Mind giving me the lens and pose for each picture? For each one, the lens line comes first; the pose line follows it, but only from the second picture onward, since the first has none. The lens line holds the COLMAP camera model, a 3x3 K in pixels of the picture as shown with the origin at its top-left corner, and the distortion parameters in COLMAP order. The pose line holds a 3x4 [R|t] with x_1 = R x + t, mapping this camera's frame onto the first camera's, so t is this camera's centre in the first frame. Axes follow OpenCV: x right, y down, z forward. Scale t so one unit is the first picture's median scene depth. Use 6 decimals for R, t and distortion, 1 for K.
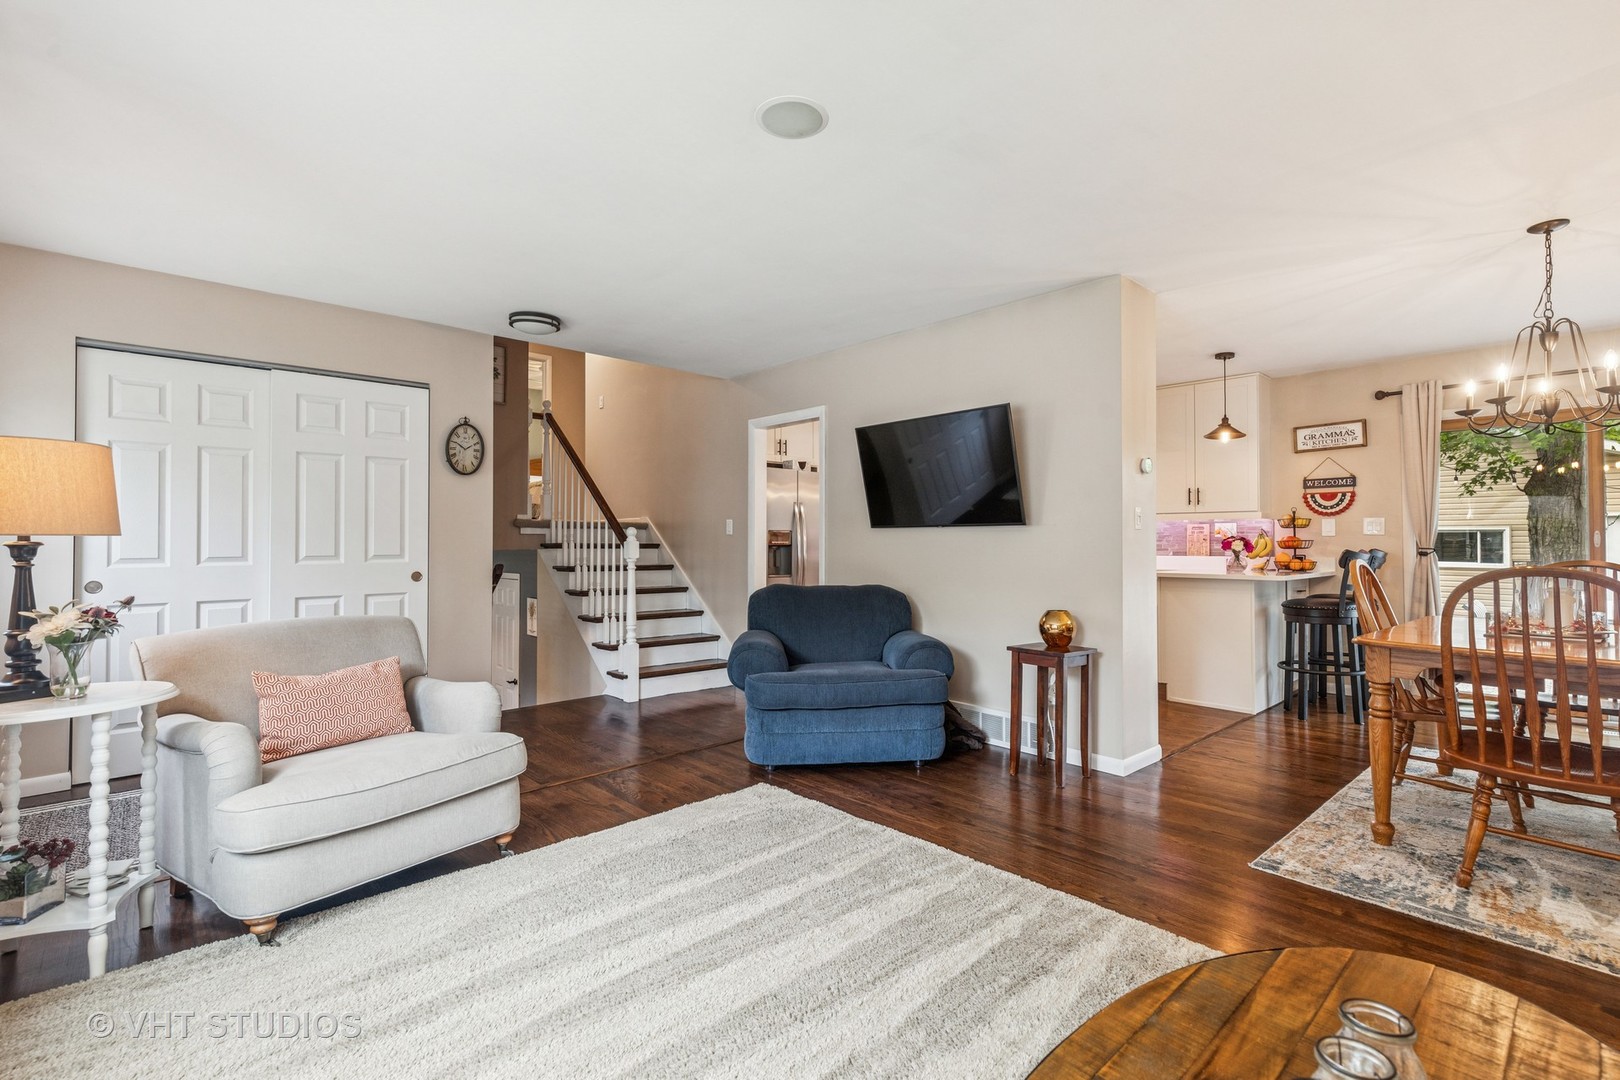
lens RADIAL K [[739.0, 0, 811.4], [0, 739.0, 533.5], [0, 0, 1]] dist [0.003730, 0.000931]
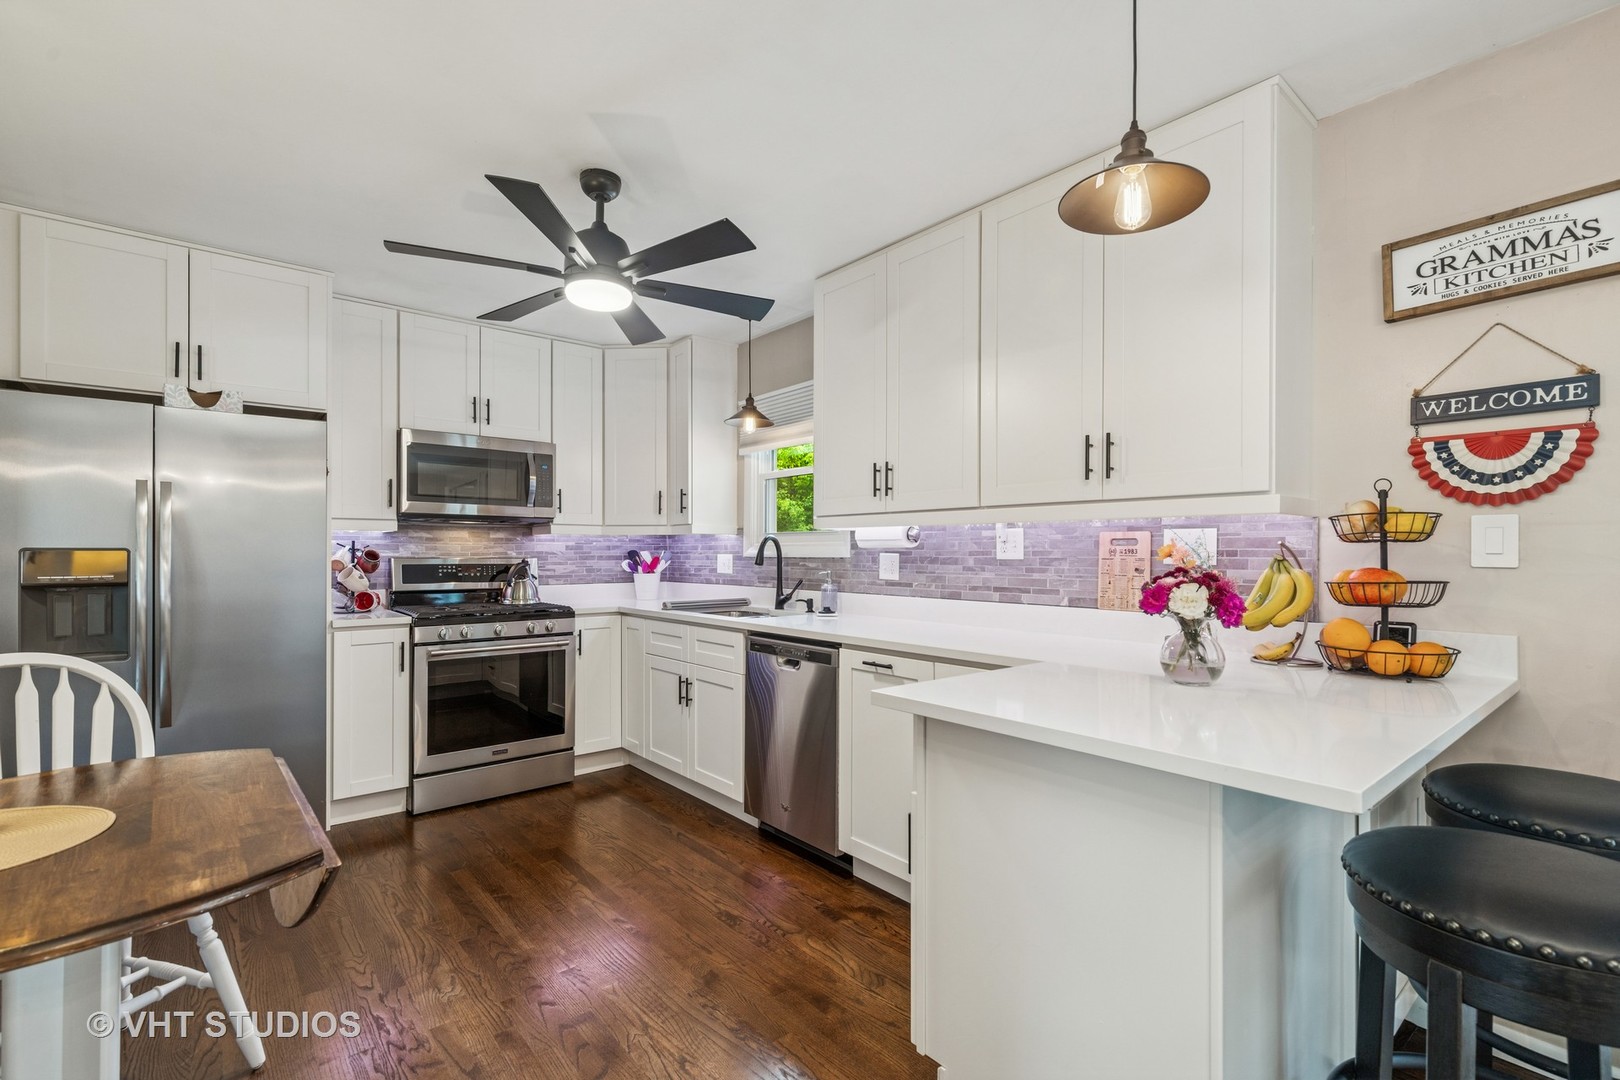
lens RADIAL K [[739.0, 0, 804.4], [0, 739.0, 555.0], [0, 0, 1]] dist [0.003730, 0.000931]
pose [[0.998546, 0.004863, -0.053692, 0.415906], [-0.004123, 0.999895, 0.013885, -0.005435], [0.053754, -0.013643, 0.998461, 0.661120]]
